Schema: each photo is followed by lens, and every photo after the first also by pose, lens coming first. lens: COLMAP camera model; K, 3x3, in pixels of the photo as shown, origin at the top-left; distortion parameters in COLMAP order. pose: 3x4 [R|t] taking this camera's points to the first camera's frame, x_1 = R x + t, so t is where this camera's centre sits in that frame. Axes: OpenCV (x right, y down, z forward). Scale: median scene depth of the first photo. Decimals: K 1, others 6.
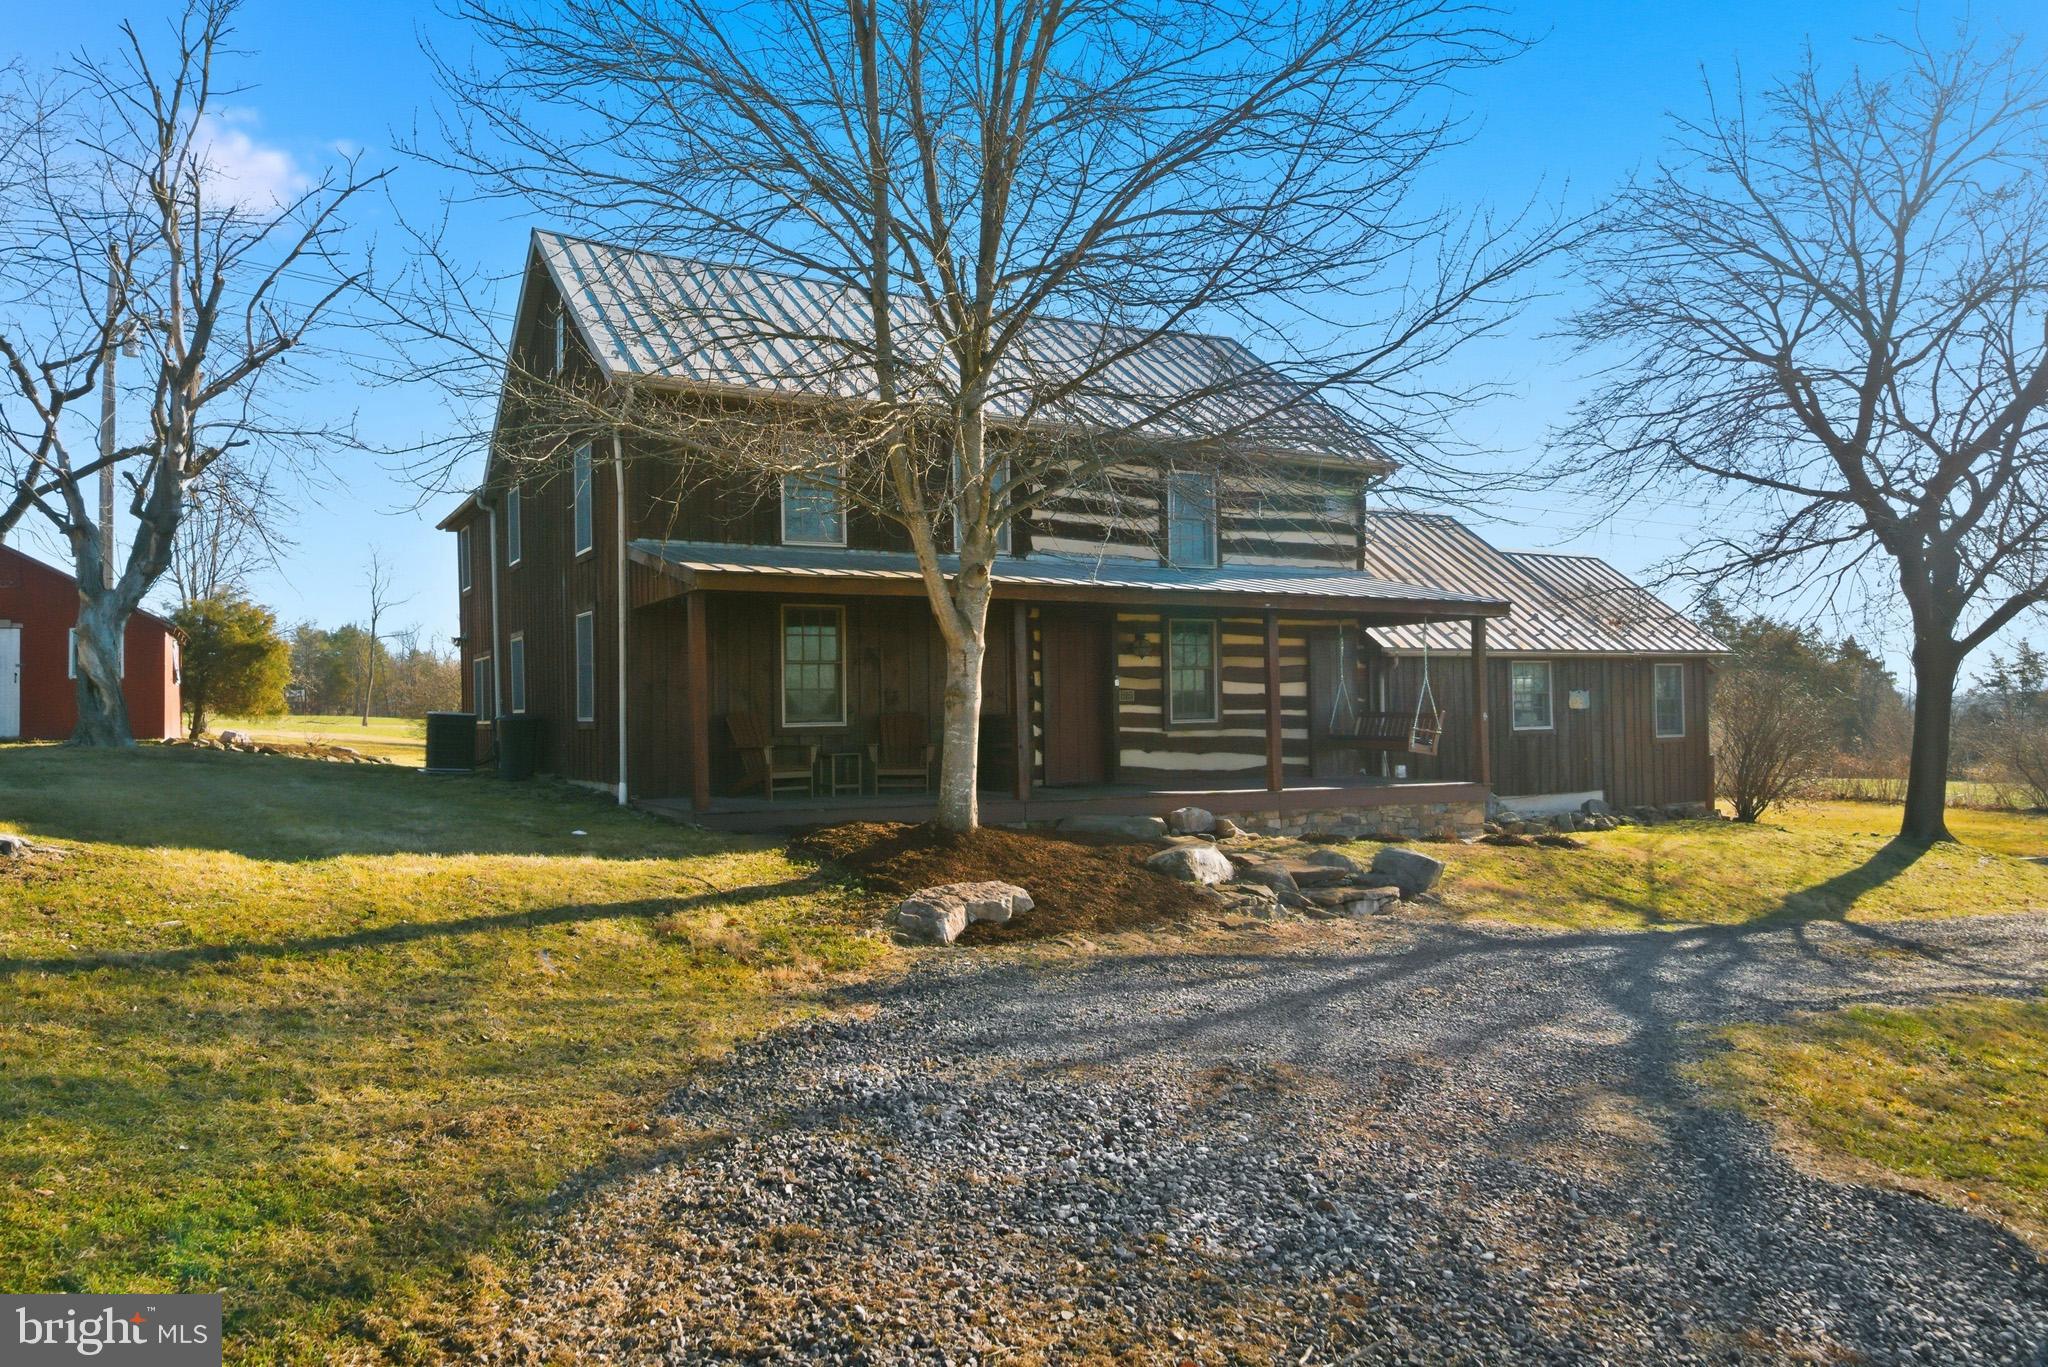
lens RADIAL K [[1373.8, 0, 1015.4], [0, 1373.8, 696.7], [0, 0, 1]] dist [-0.011262, -0.005319]
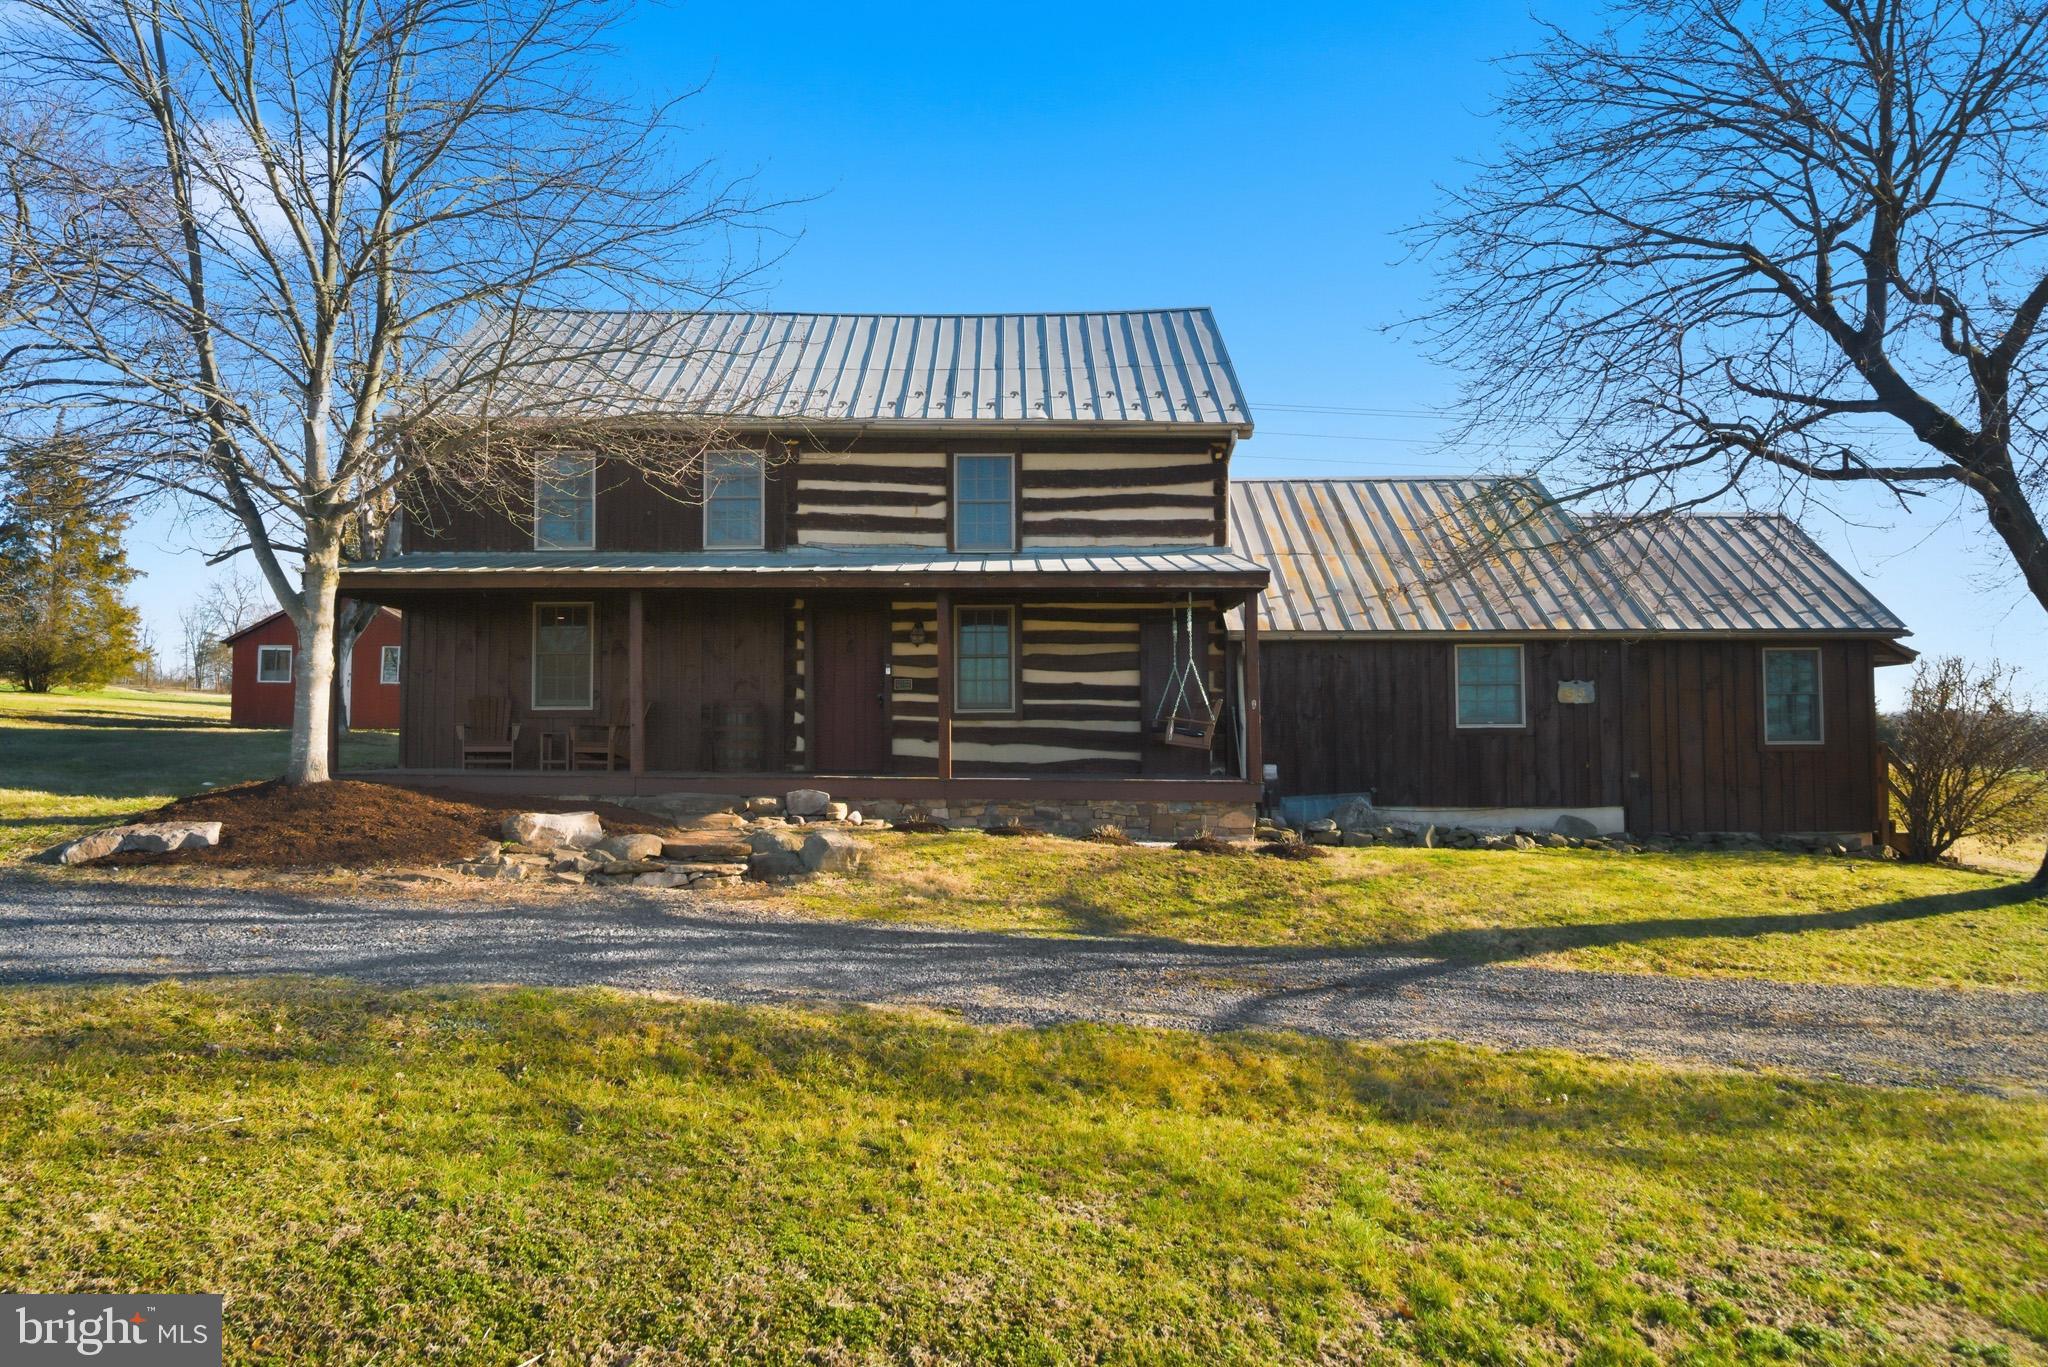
lens RADIAL K [[1373.8, 0, 1036.7], [0, 1373.8, 679.5], [0, 0, 1]] dist [-0.011262, -0.005319]
pose [[0.873934, -0.012012, -0.485896, 0.618610], [-0.005562, 0.999382, -0.034709, 0.028457], [0.486013, 0.033036, 0.873327, 0.172572]]
